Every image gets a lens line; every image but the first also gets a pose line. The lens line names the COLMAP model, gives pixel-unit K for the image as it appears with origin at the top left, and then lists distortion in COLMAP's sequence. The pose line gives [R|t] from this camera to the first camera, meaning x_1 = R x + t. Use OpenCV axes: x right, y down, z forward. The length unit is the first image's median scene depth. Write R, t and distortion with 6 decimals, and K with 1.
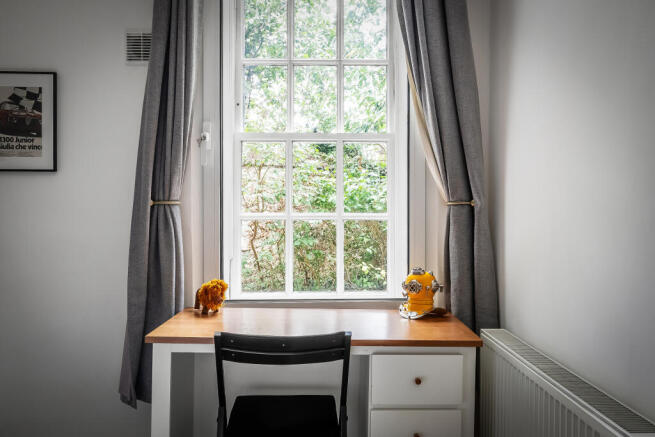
lens RADIAL K [[483.6, 0, 328.9], [0, 483.6, 210.9], [0, 0, 1]] dist [0.001155, 0.000061]
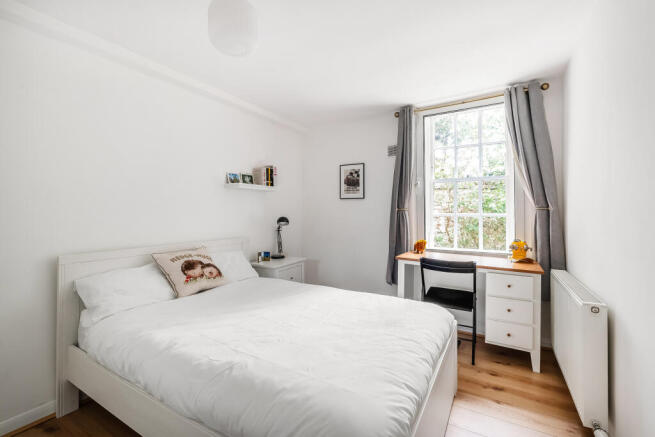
lens RADIAL K [[294.0, 0, 329.5], [0, 294.0, 210.3], [0, 0, 1]] dist [-0.000772, -0.000051]
pose [[0.840967, -0.006454, -0.541048, 0.189425], [0.003636, 0.999974, -0.006277, -0.004039], [0.541074, 0.003312, 0.840968, -0.547067]]
